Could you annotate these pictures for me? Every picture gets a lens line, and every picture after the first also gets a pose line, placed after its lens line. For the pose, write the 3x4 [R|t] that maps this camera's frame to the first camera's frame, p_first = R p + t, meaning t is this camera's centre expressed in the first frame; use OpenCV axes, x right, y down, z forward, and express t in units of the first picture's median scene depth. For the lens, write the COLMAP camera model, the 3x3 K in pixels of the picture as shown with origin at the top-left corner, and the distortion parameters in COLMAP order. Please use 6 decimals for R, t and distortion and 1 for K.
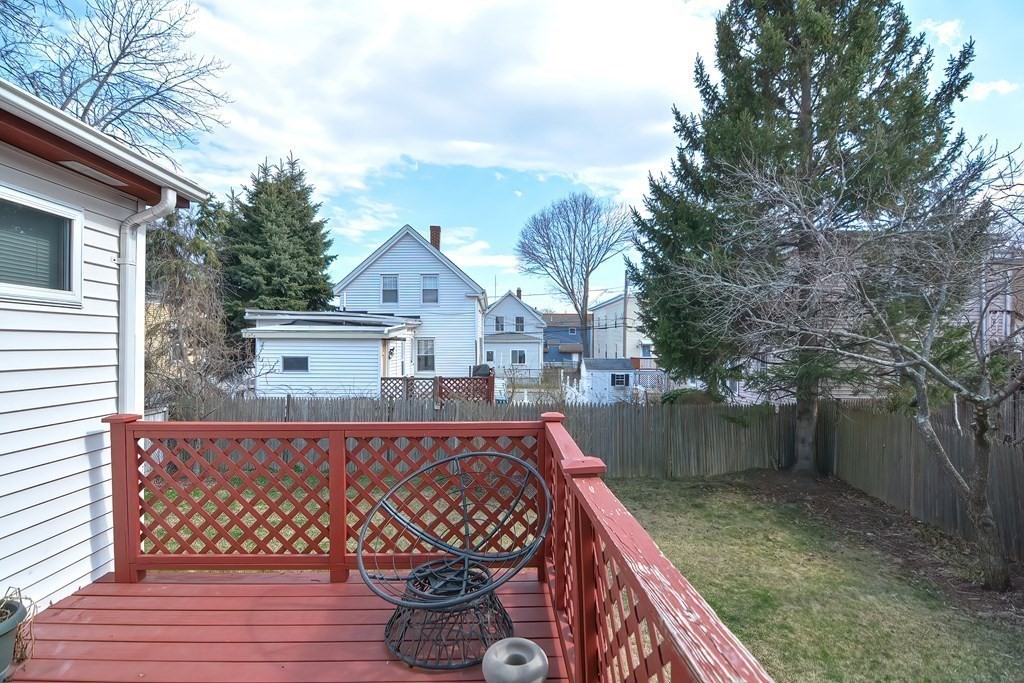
lens RADIAL K [[502.8, 0, 517.3], [0, 502.8, 343.3], [0, 0, 1]] dist [0.001831, -0.012448]
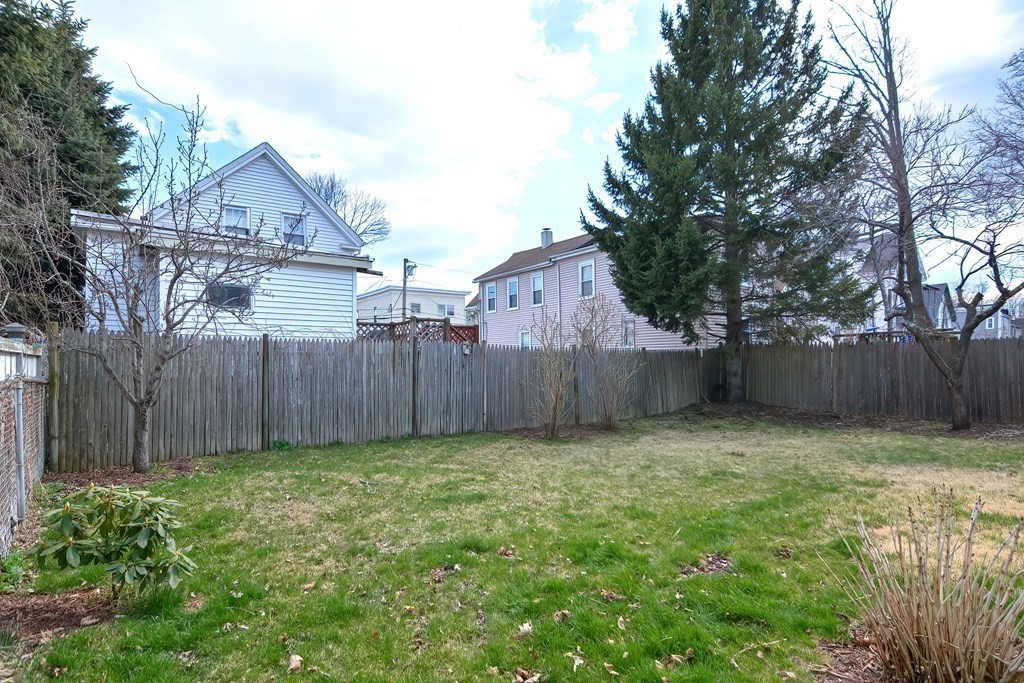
lens RADIAL K [[502.8, 0, 517.3], [0, 502.8, 343.3], [0, 0, 1]] dist [0.001831, -0.012448]
pose [[0.807333, 0.005935, 0.590067, -0.519103], [0.007945, 0.999749, -0.020926, 0.117981], [-0.590043, 0.021582, 0.807083, 0.260826]]
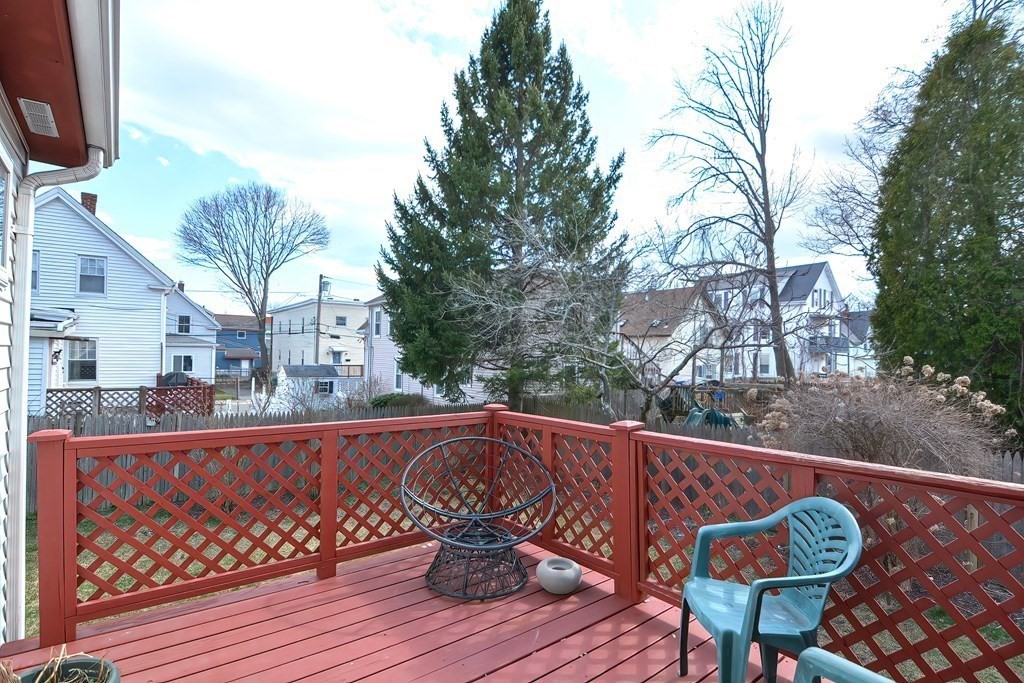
lens RADIAL K [[502.8, 0, 517.3], [0, 502.8, 343.3], [0, 0, 1]] dist [0.001831, -0.012448]
pose [[0.803012, 0.027591, 0.595323, -0.152635], [-0.018770, 0.999603, -0.021010, 0.002197], [-0.595667, 0.005697, 0.803212, -0.013830]]
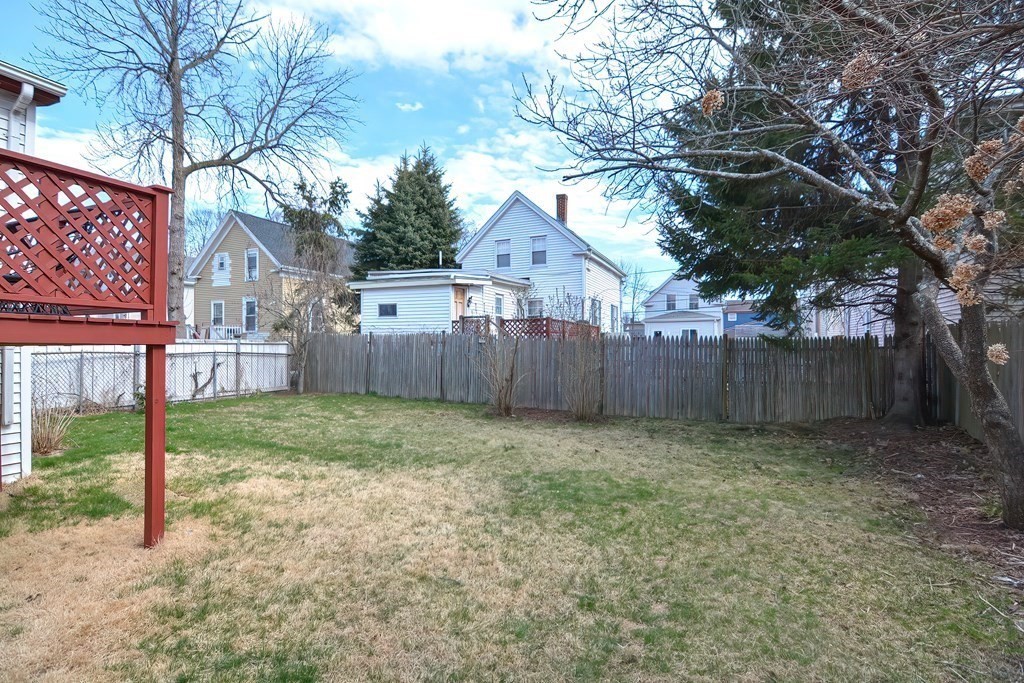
lens RADIAL K [[505.6, 0, 508.1], [0, 505.6, 342.8], [0, 0, 1]] dist [0.003763, -0.012316]
pose [[0.903333, -0.007919, -0.428866, 0.309813], [0.007322, 0.999969, -0.003042, 0.121050], [0.428876, -0.000393, 0.903363, 0.062404]]
